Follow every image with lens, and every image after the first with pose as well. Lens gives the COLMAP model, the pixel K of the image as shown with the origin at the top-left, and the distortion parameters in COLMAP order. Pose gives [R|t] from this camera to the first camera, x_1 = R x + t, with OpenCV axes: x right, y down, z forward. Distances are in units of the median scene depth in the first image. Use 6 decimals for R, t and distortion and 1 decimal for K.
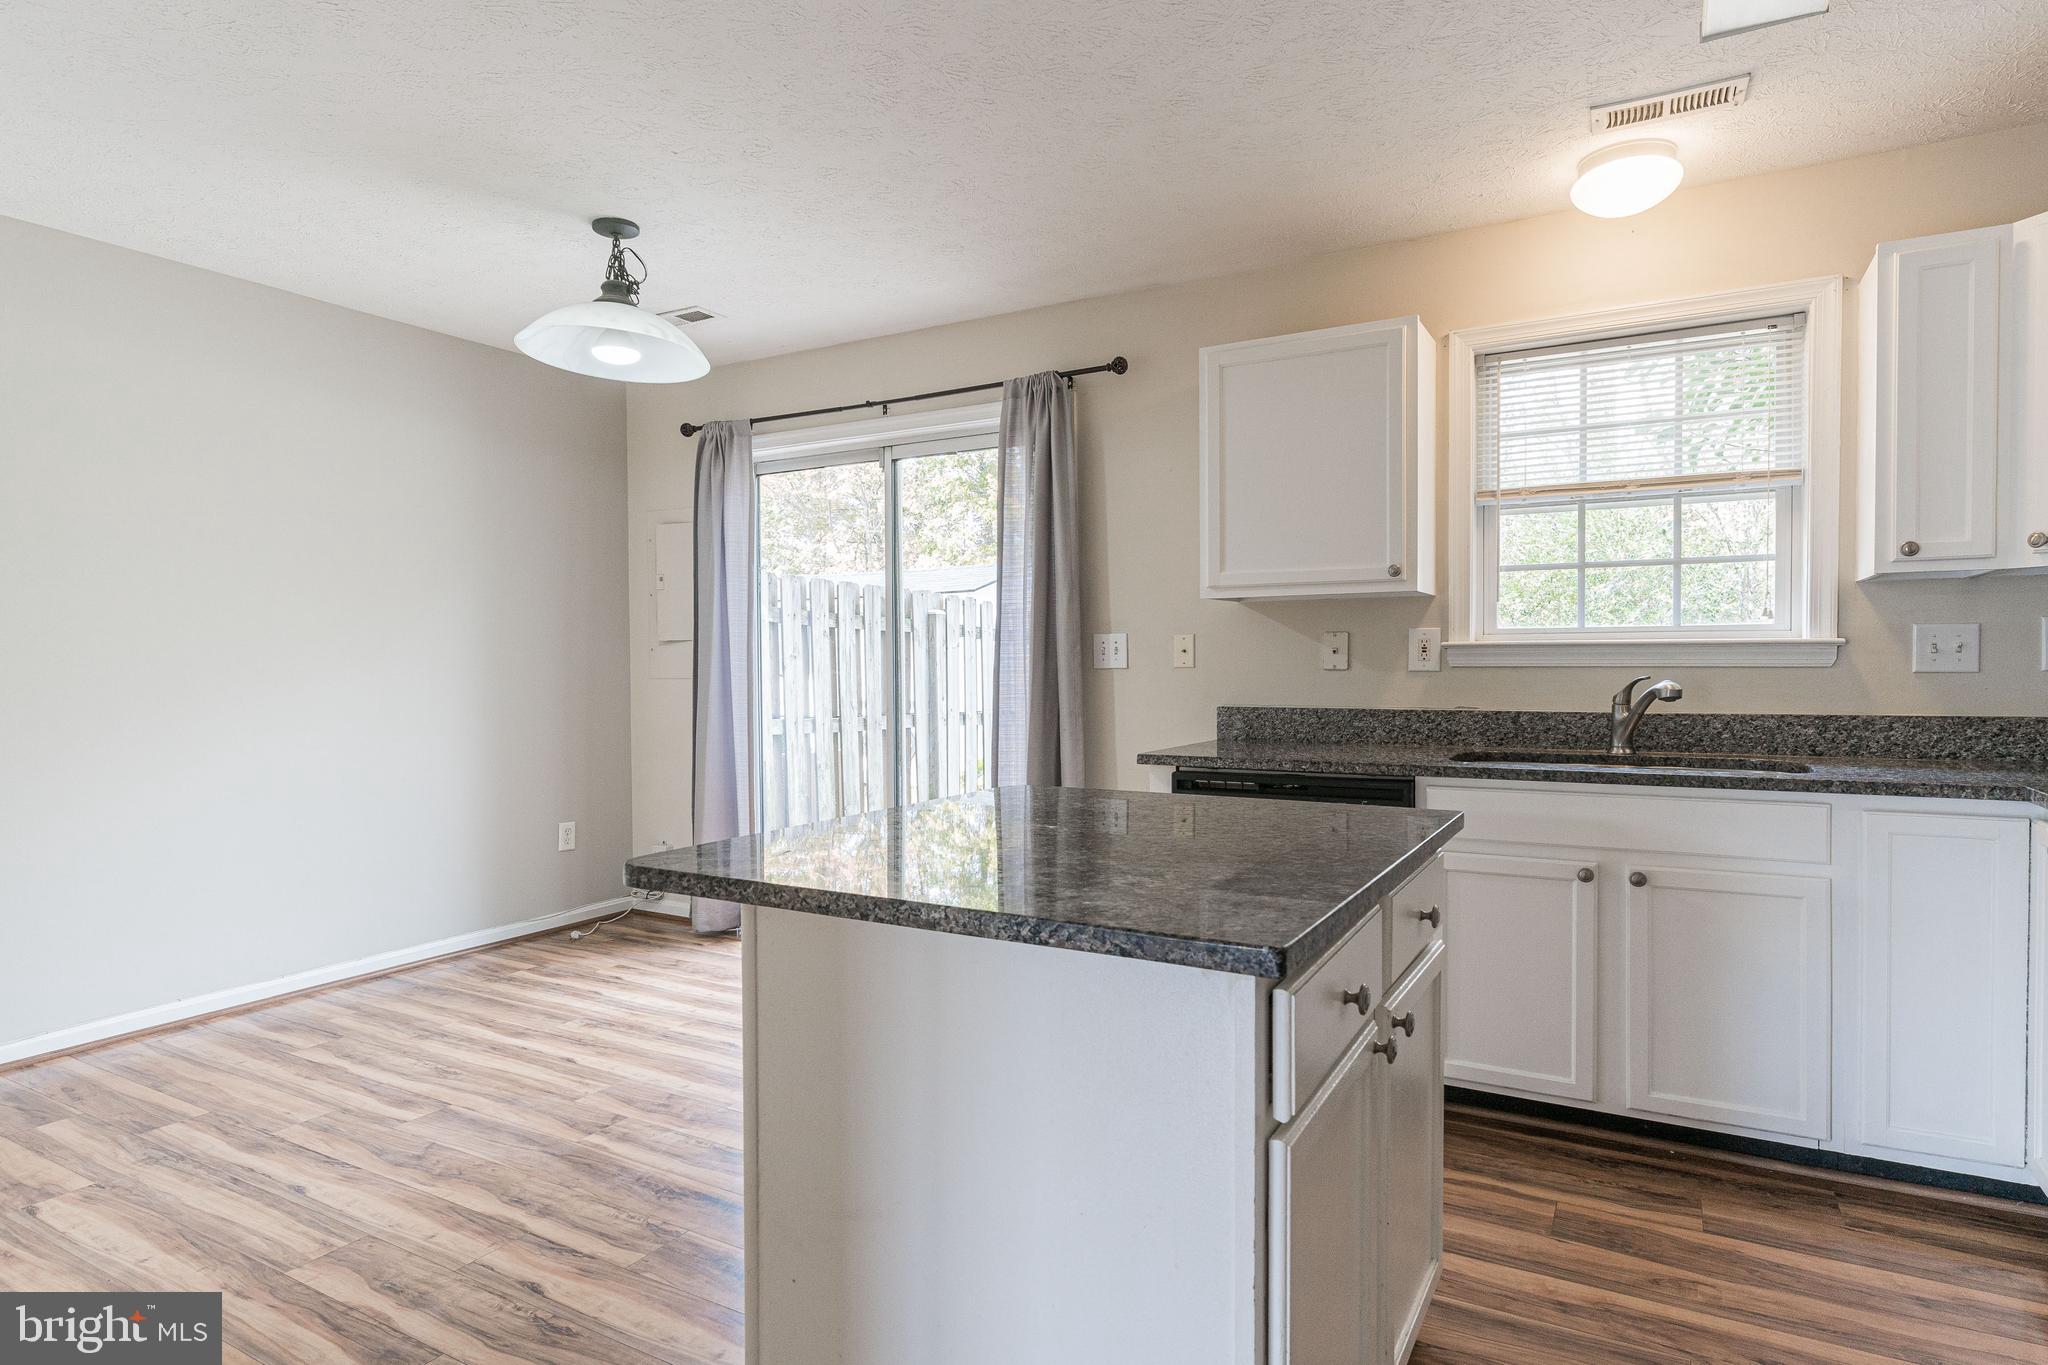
lens RADIAL K [[1062.6, 0, 1019.9], [0, 1062.6, 672.9], [0, 0, 1]] dist [0.000247, 0.000331]
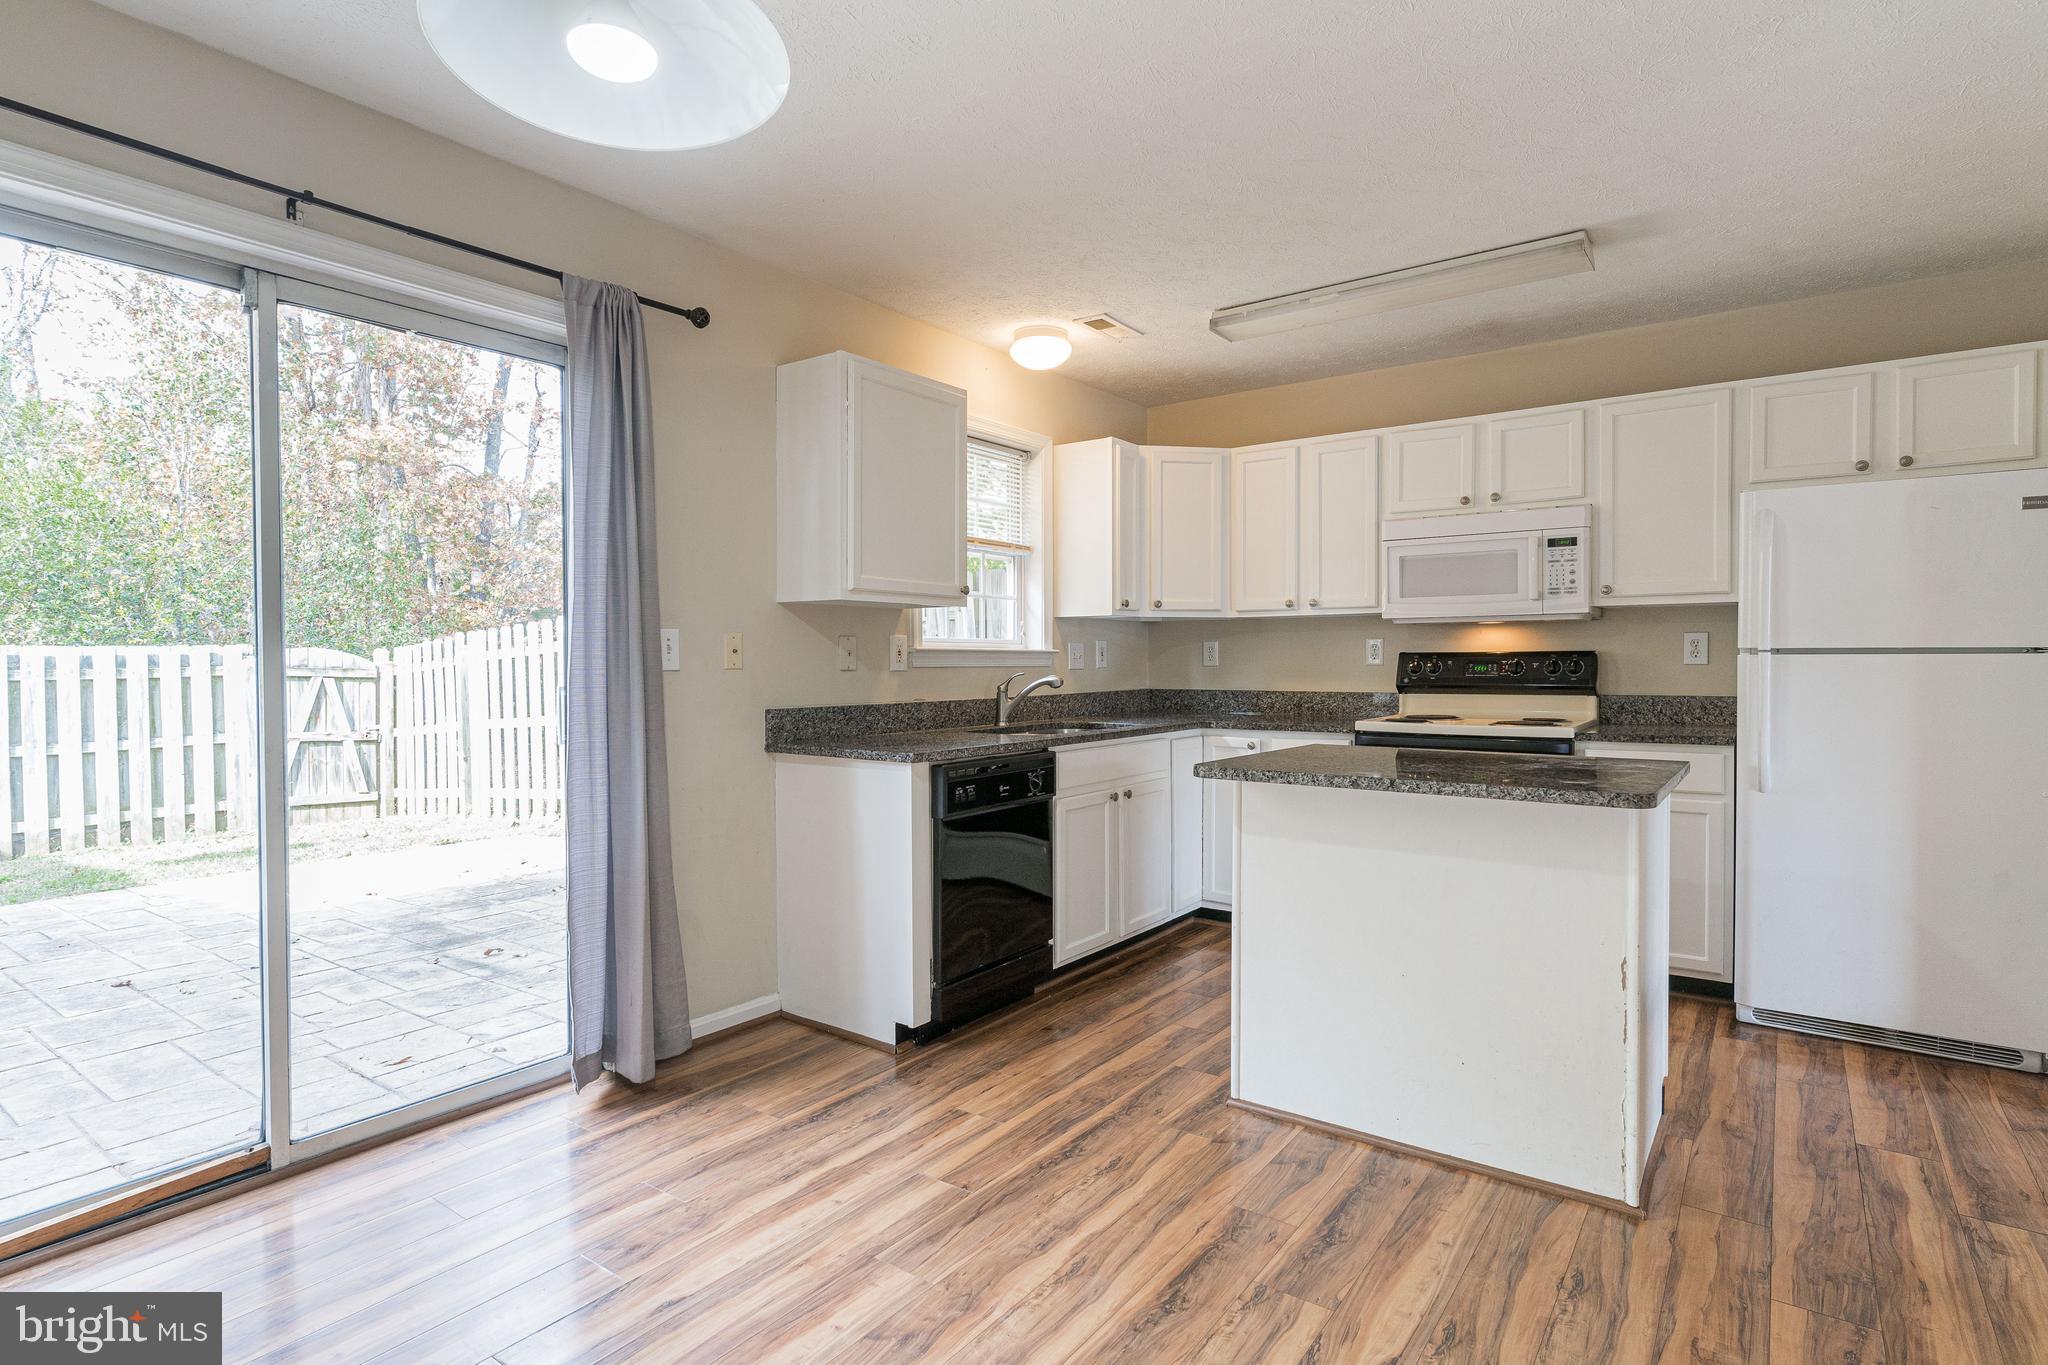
lens RADIAL K [[1062.6, 0, 1019.9], [0, 1062.6, 672.9], [0, 0, 1]] dist [0.000247, 0.000331]
pose [[0.125481, -0.000174, 0.992096, -0.849920], [0.019475, 0.999808, -0.002287, 0.005905], [-0.991905, 0.019608, 0.125461, 0.749978]]
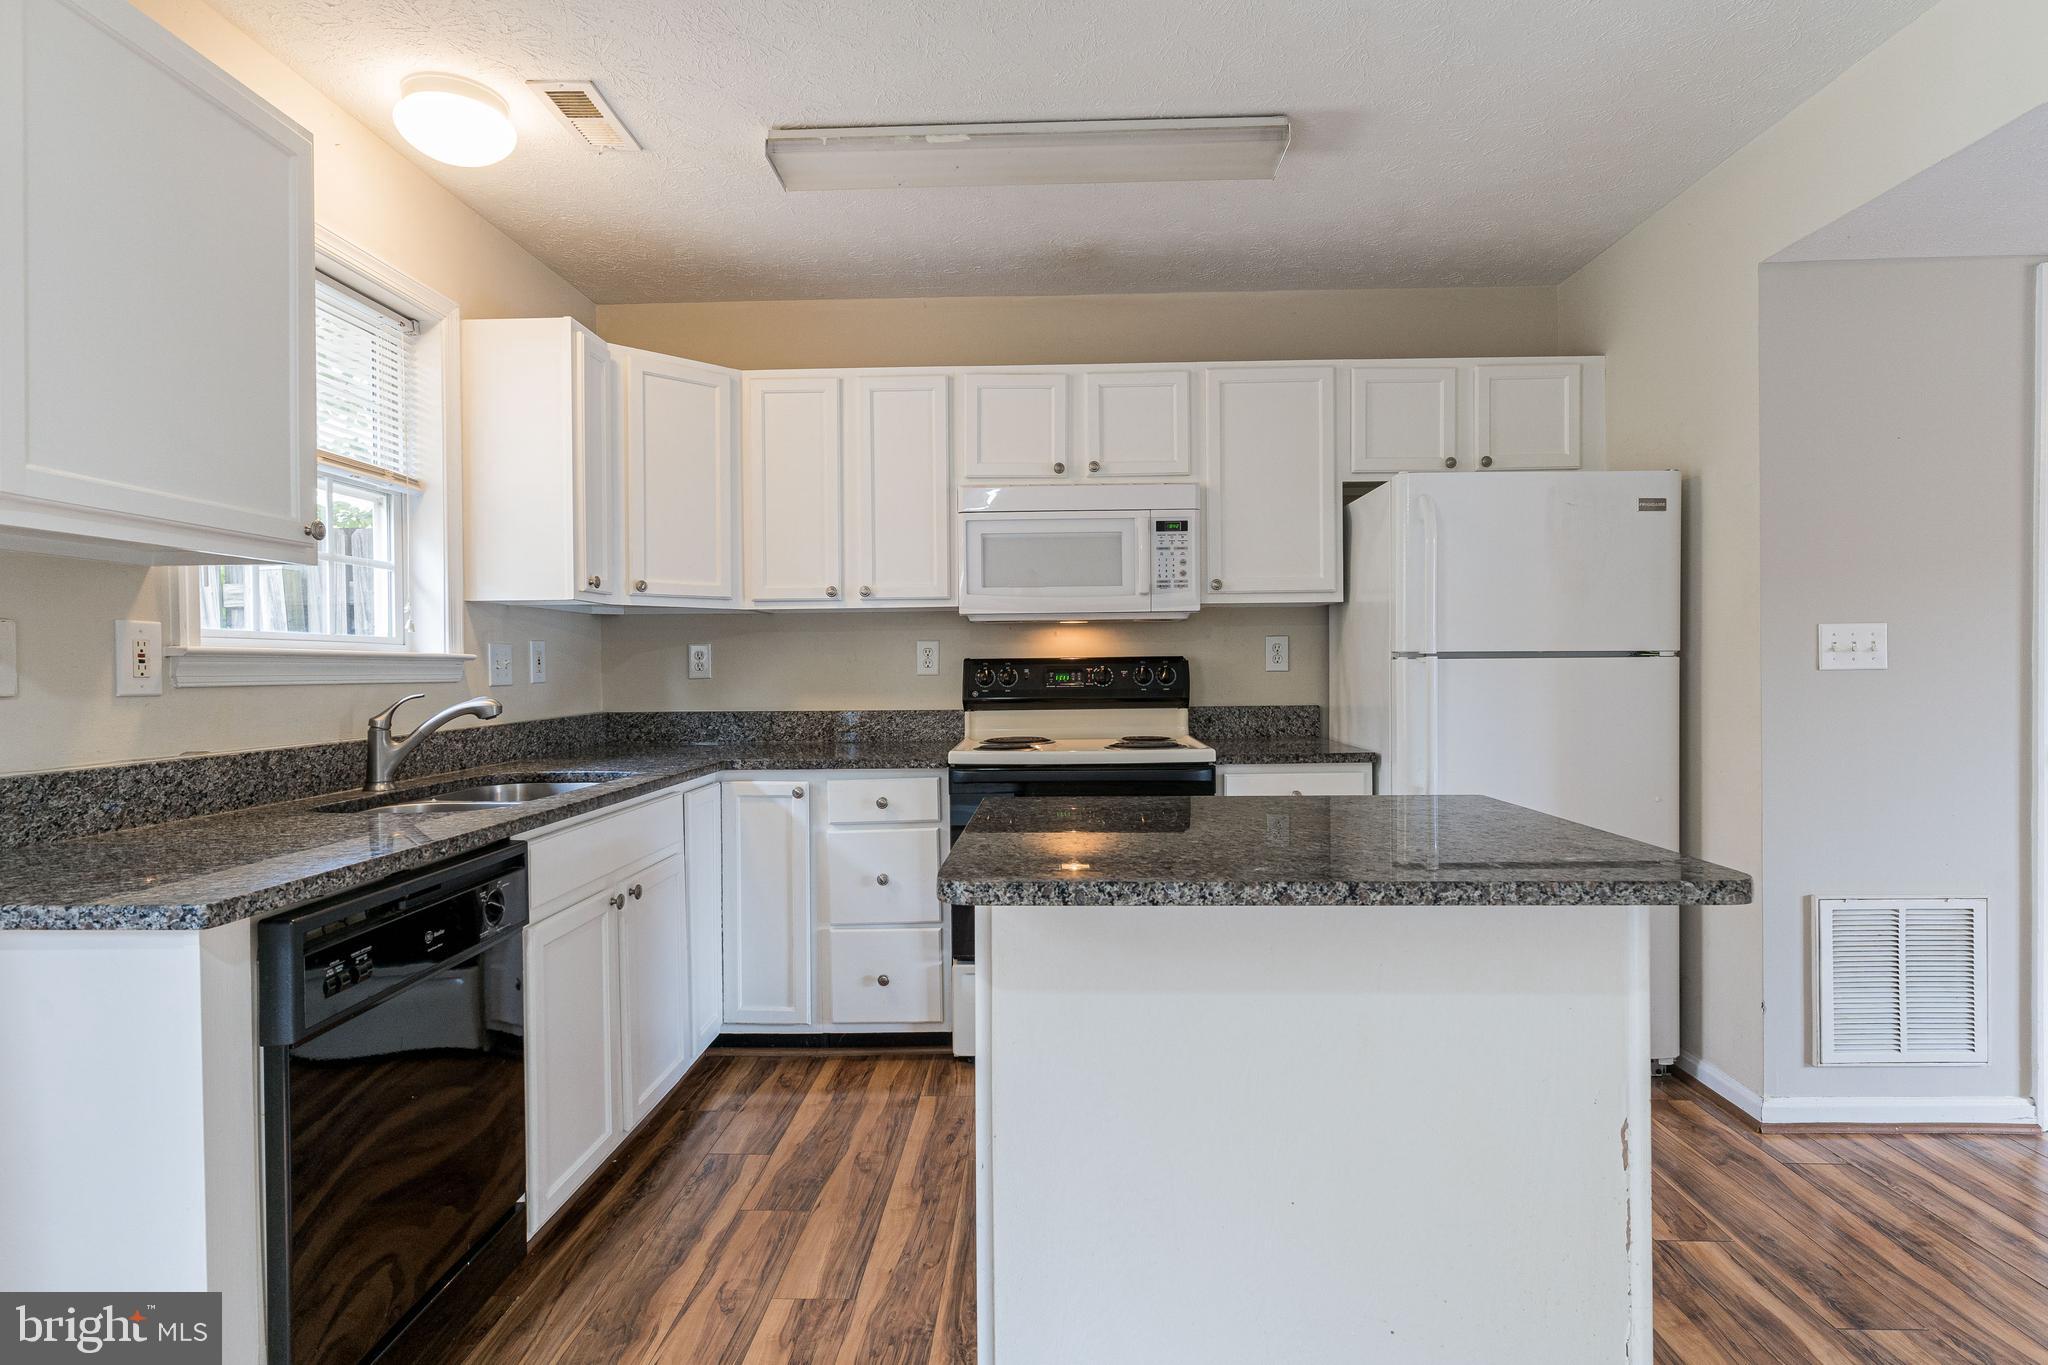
lens RADIAL K [[1055.3, 0, 1034.8], [0, 1055.3, 677.8], [0, 0, 1]] dist [-0.005455, 0.000493]
pose [[-0.462867, 0.007205, 0.886398, -0.370997], [0.030314, 0.999511, 0.007705, -0.001379], [-0.885909, 0.030437, -0.462859, 0.879665]]
